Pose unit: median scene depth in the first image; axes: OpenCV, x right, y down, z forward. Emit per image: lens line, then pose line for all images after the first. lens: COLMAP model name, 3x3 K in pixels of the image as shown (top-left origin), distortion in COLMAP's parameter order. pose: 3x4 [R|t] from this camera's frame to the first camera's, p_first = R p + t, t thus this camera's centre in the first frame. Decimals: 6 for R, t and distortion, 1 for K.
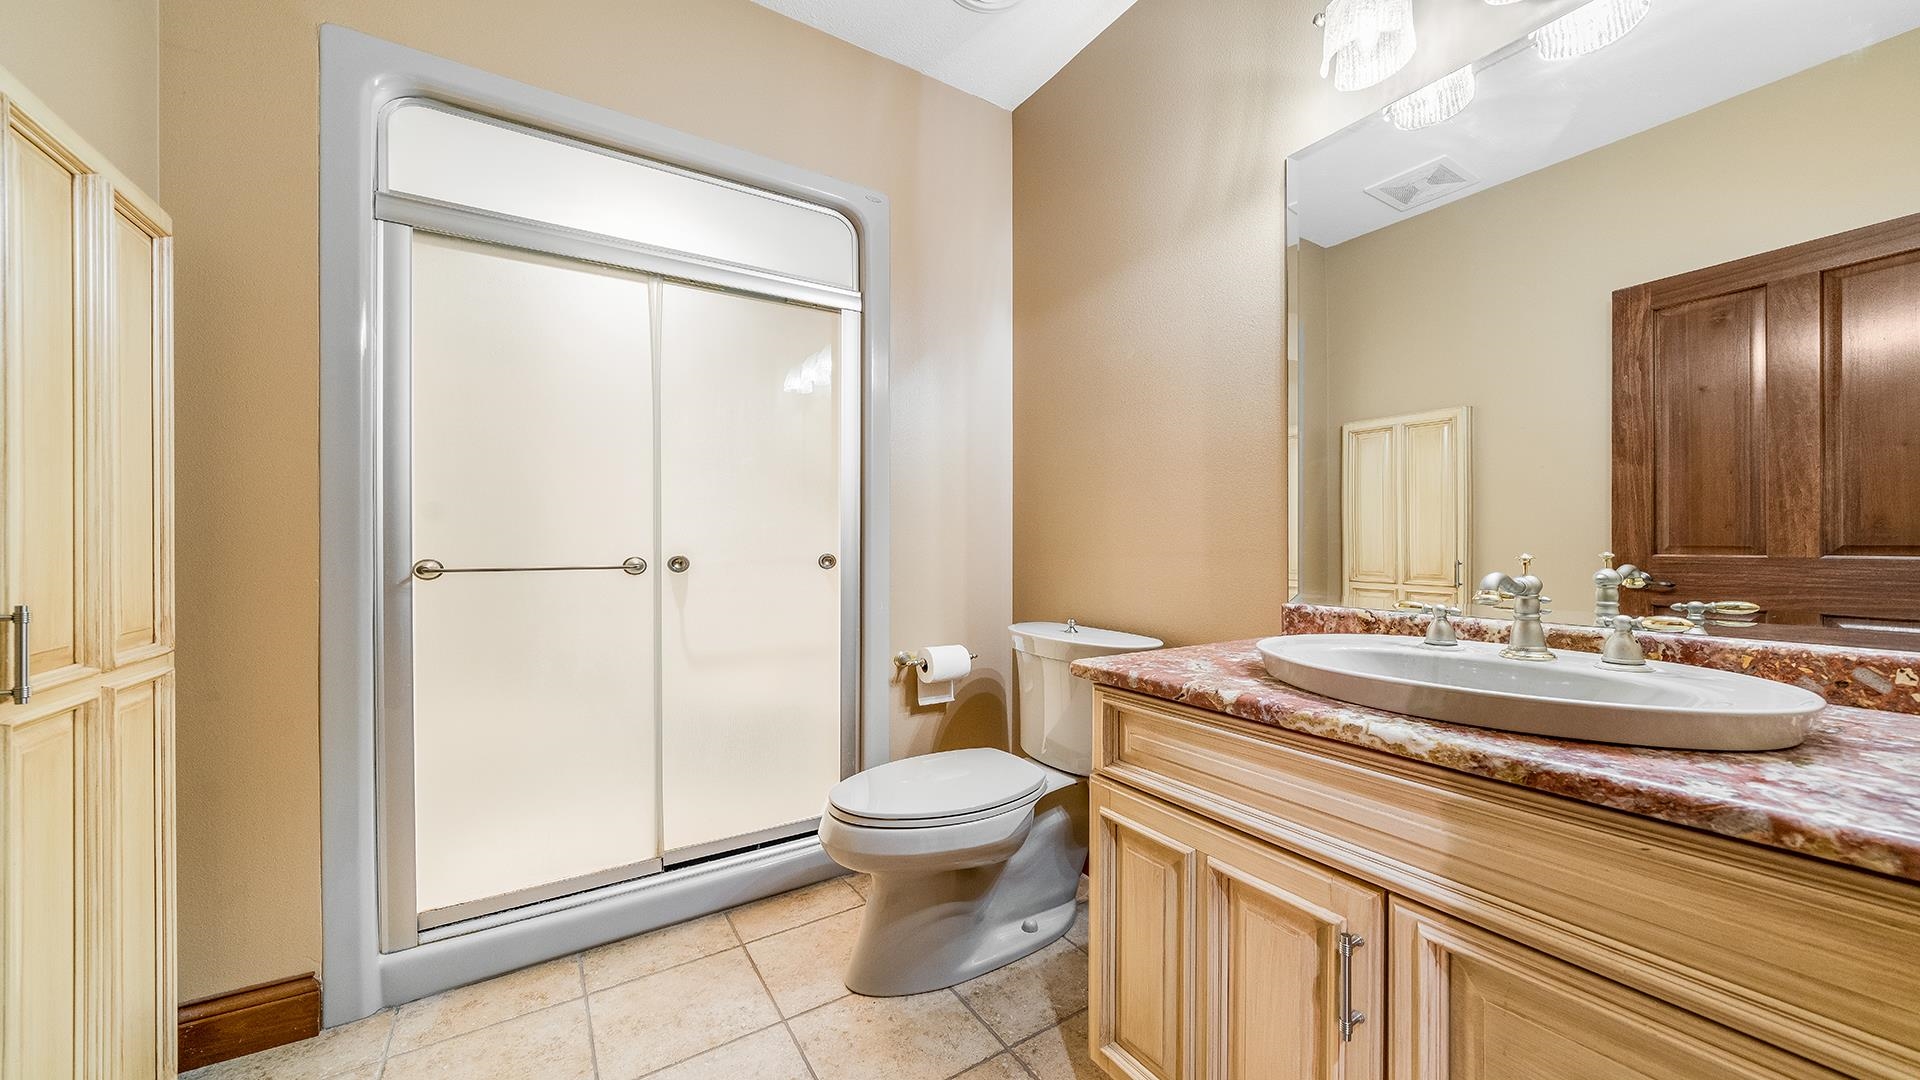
lens RADIAL K [[662.5, 0, 962.9], [0, 662.5, 545.6], [0, 0, 1]] dist [-0.003267, -0.000134]
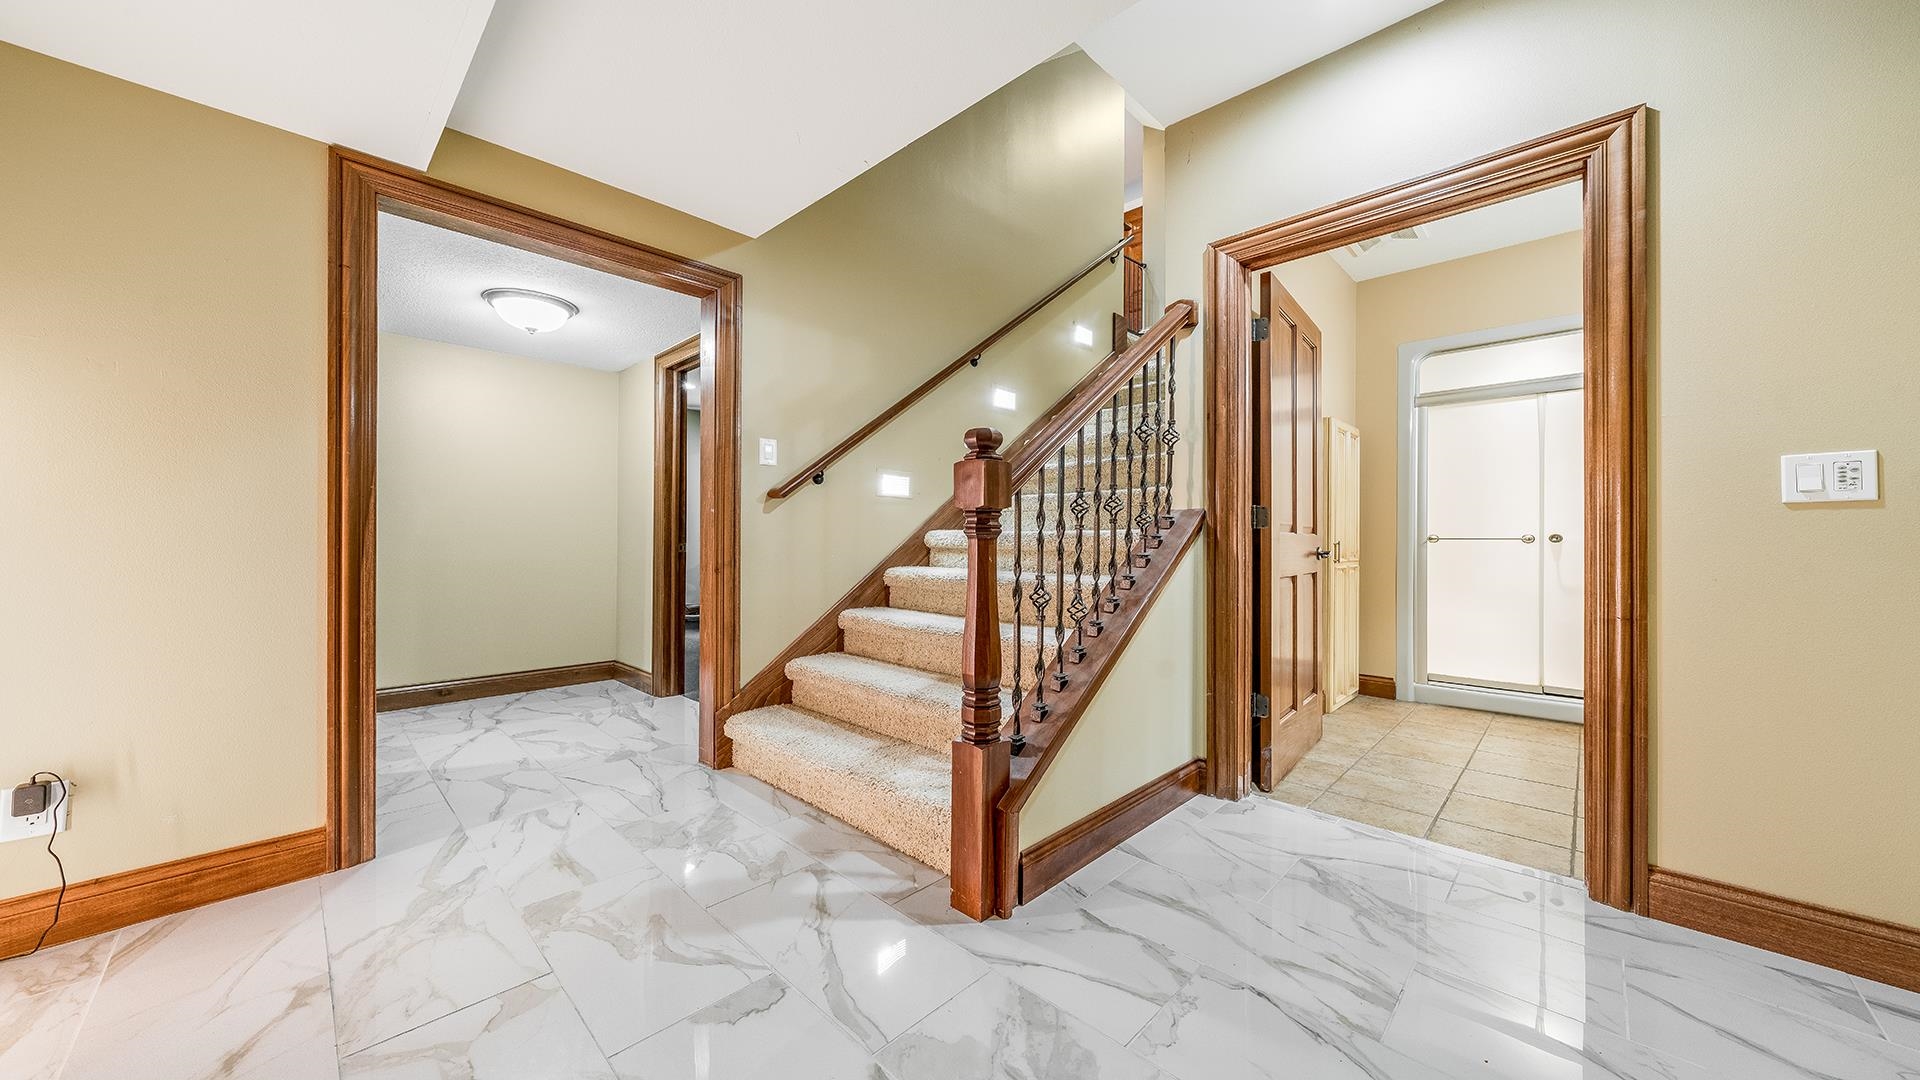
lens RADIAL K [[662.5, 0, 963.4], [0, 662.5, 543.1], [0, 0, 1]] dist [-0.003267, -0.000134]
pose [[0.240200, 0.007916, -0.970691, 1.211317], [-0.004068, 0.999966, 0.007148, 0.042506], [0.970715, 0.002232, 0.240224, -1.347307]]
